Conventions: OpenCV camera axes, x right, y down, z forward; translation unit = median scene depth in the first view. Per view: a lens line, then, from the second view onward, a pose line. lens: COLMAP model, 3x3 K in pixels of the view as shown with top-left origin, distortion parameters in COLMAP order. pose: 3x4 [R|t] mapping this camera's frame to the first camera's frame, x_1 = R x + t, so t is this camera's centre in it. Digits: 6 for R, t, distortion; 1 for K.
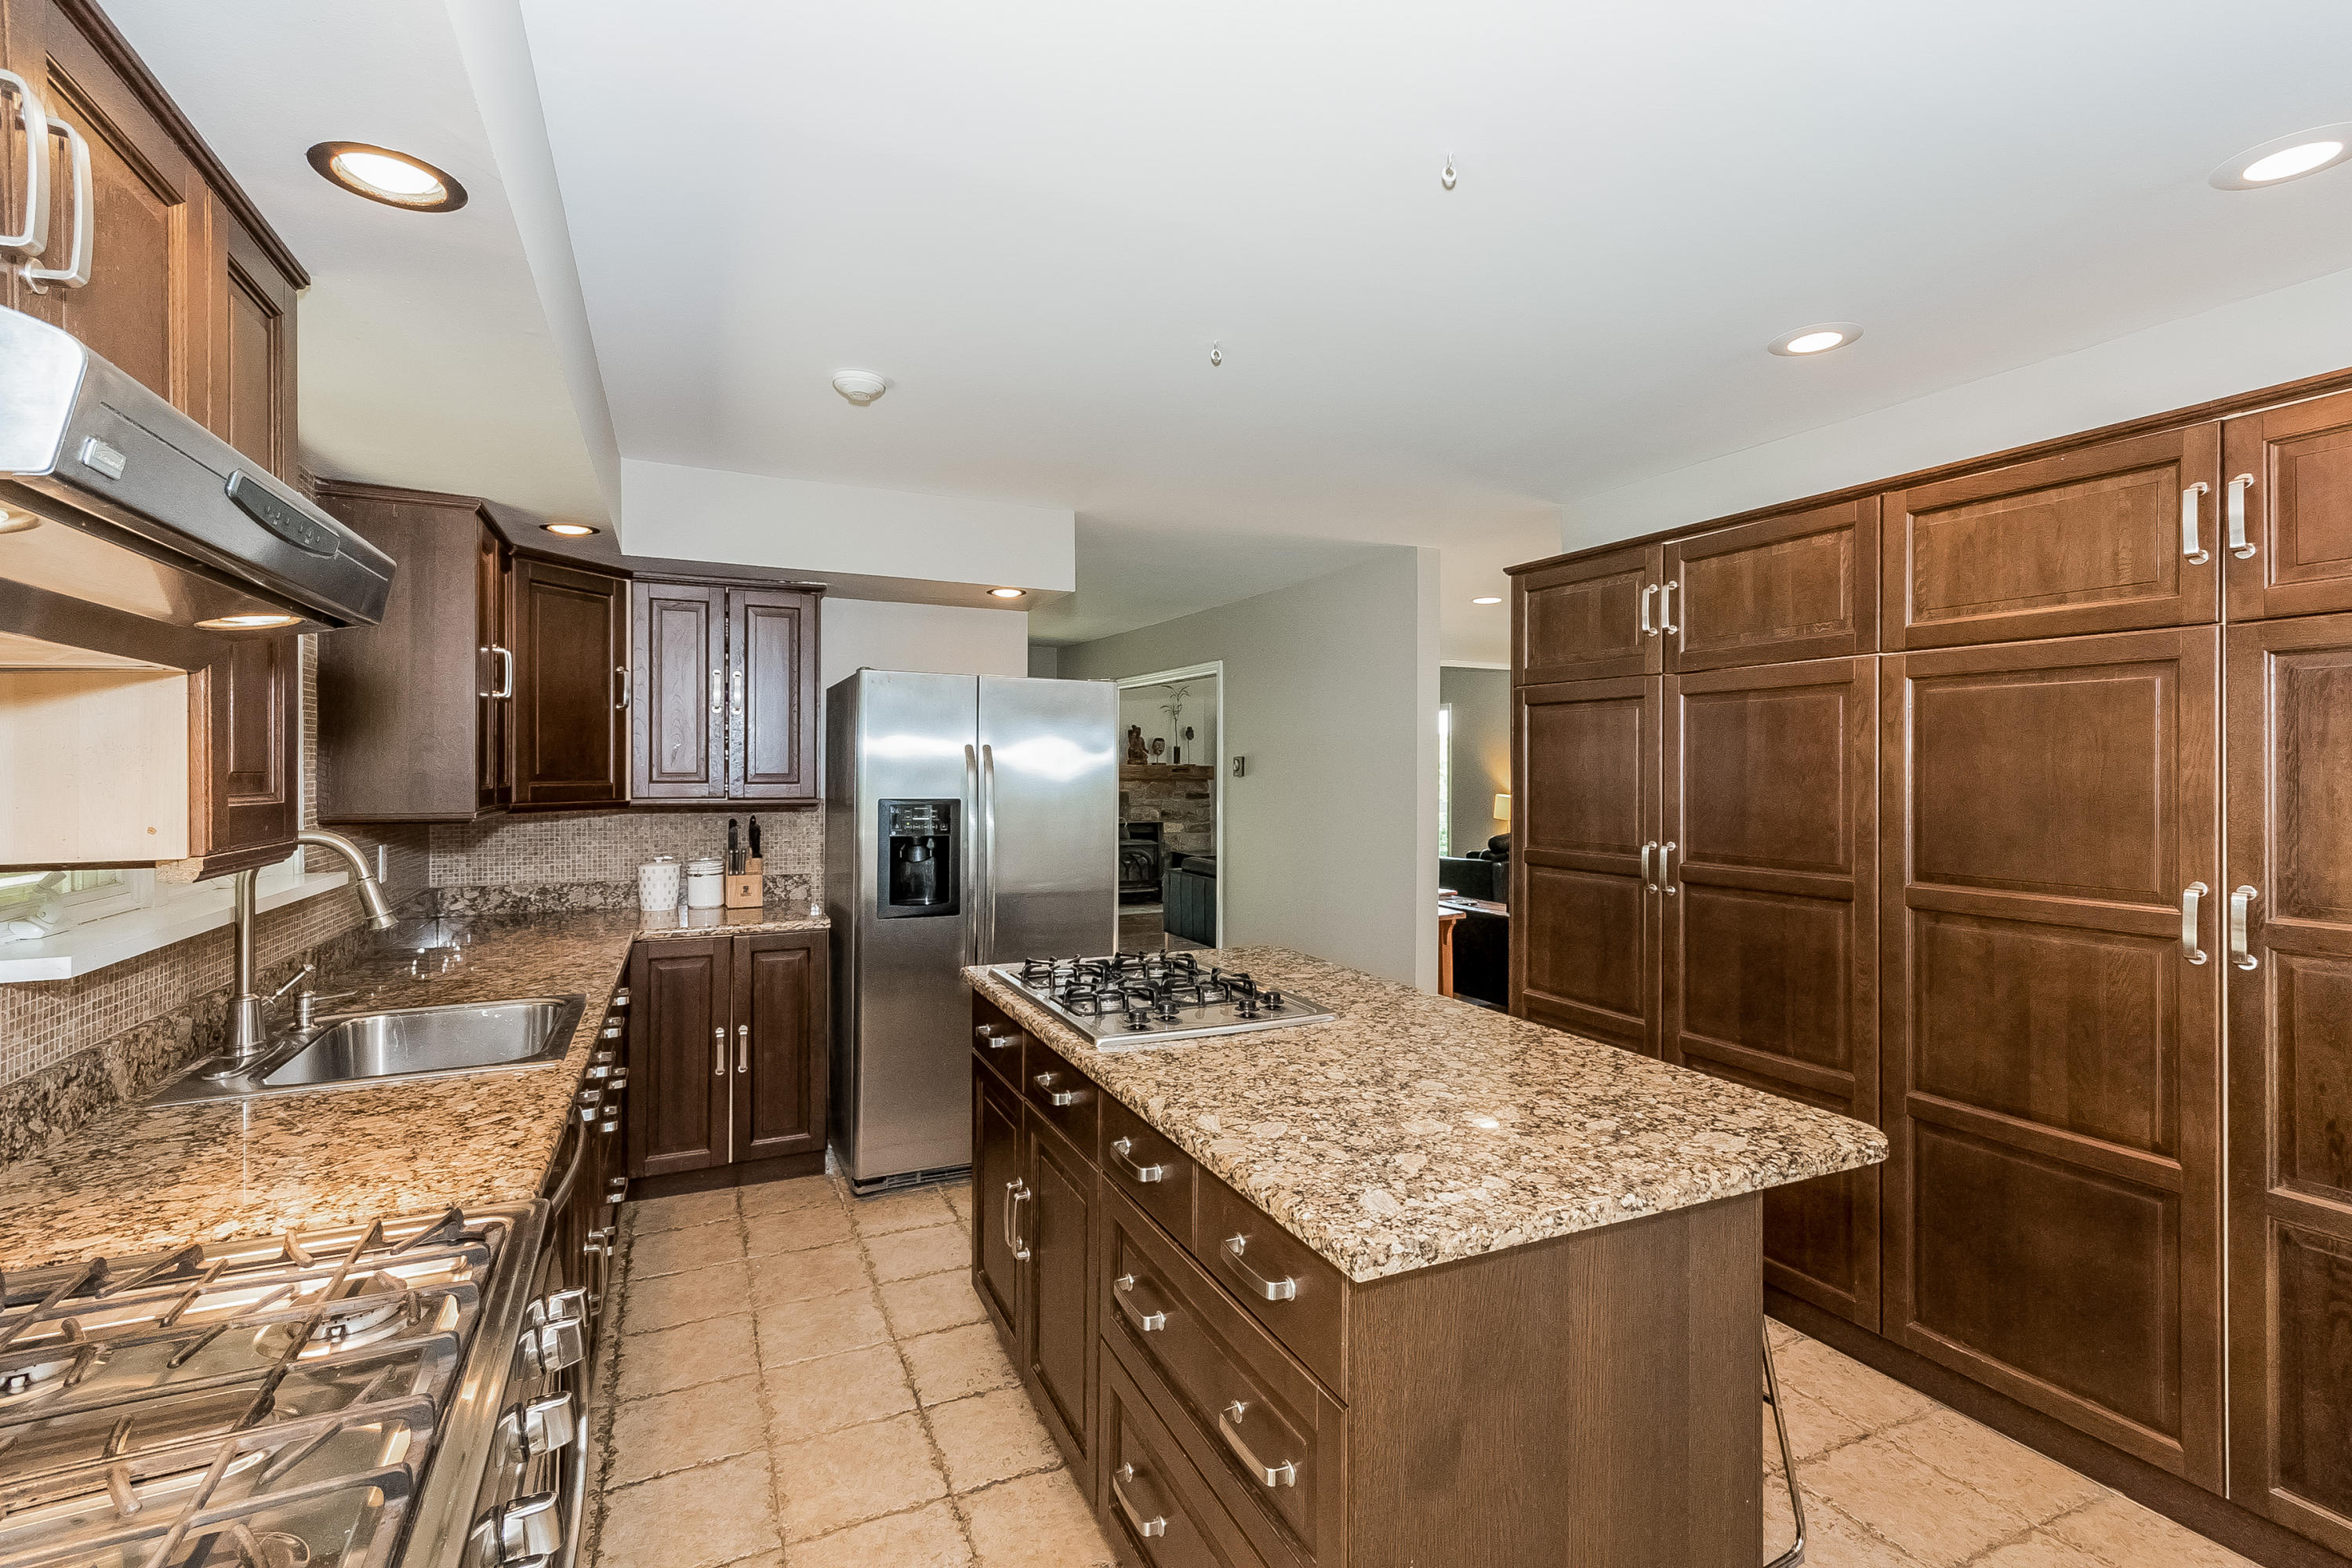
lens RADIAL K [[1049.7, 0, 1140.8], [0, 1049.7, 802.0], [0, 0, 1]] dist [0.009780, 0.000788]
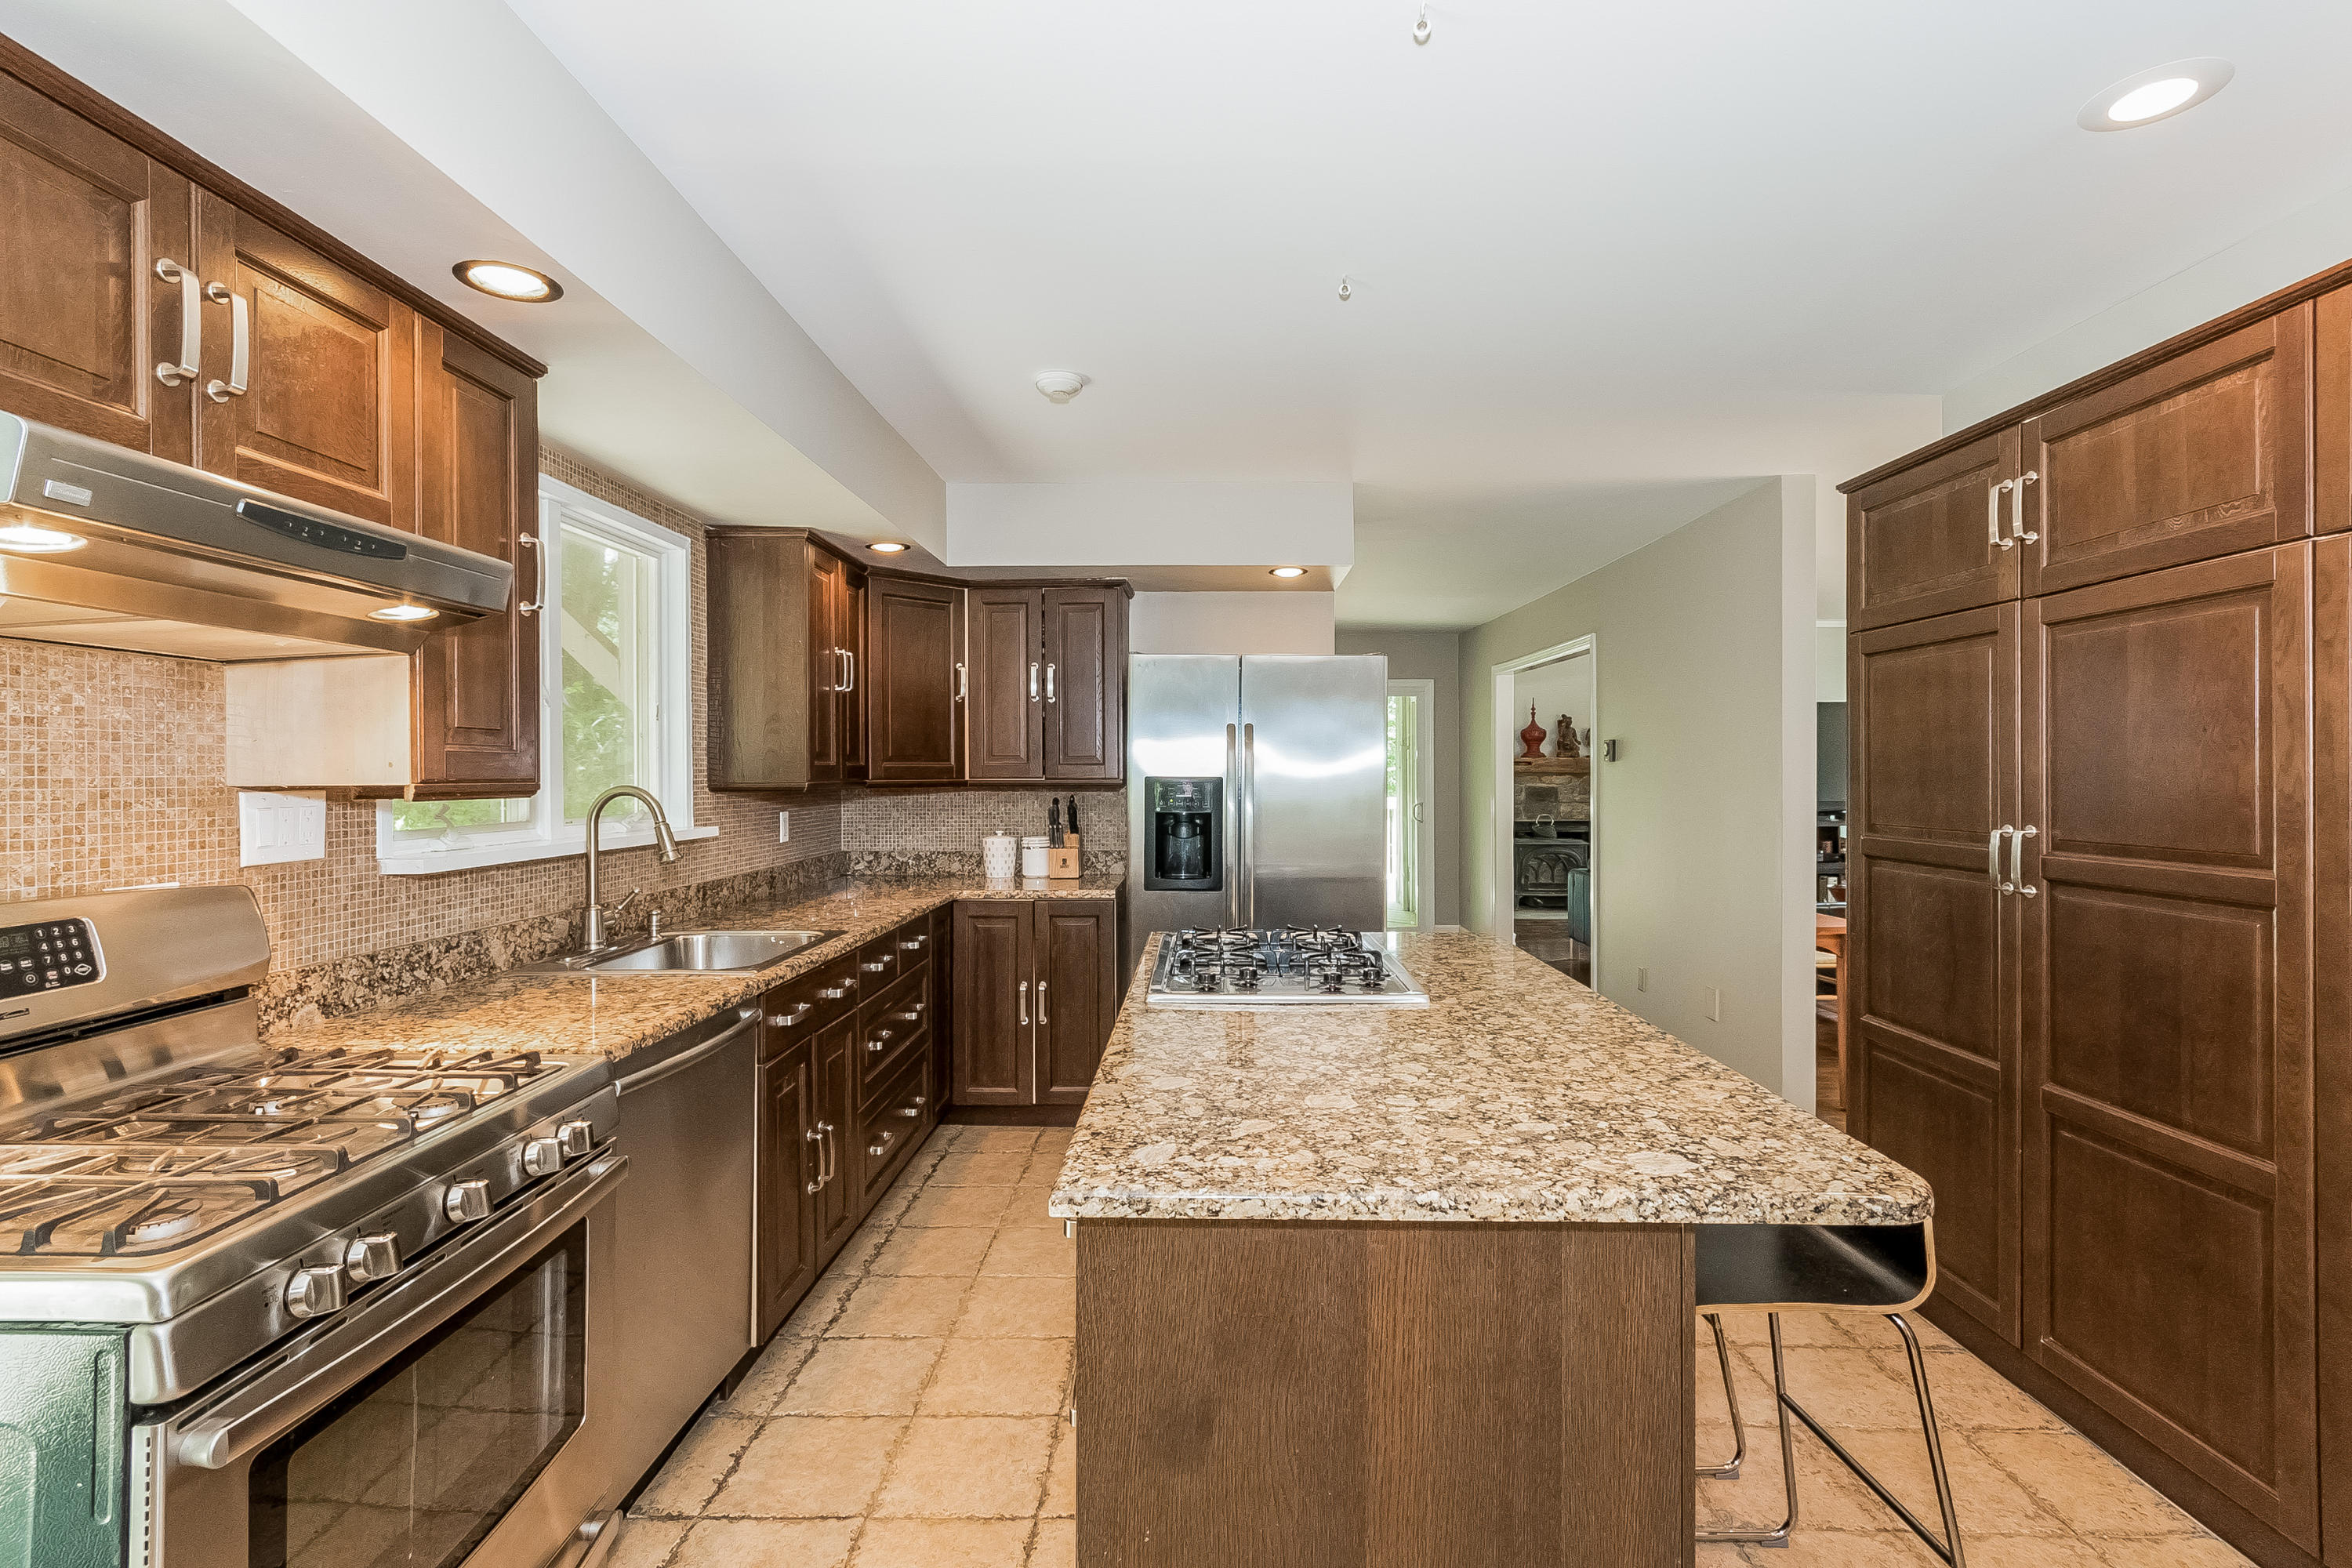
lens RADIAL K [[1049.7, 0, 1166.4], [0, 1049.7, 810.9], [0, 0, 1]] dist [0.009780, 0.000788]
pose [[0.903046, 0.012928, -0.429350, 0.304204], [-0.010375, 0.999912, 0.008286, 0.030812], [0.429419, -0.003028, 0.903100, 0.072810]]
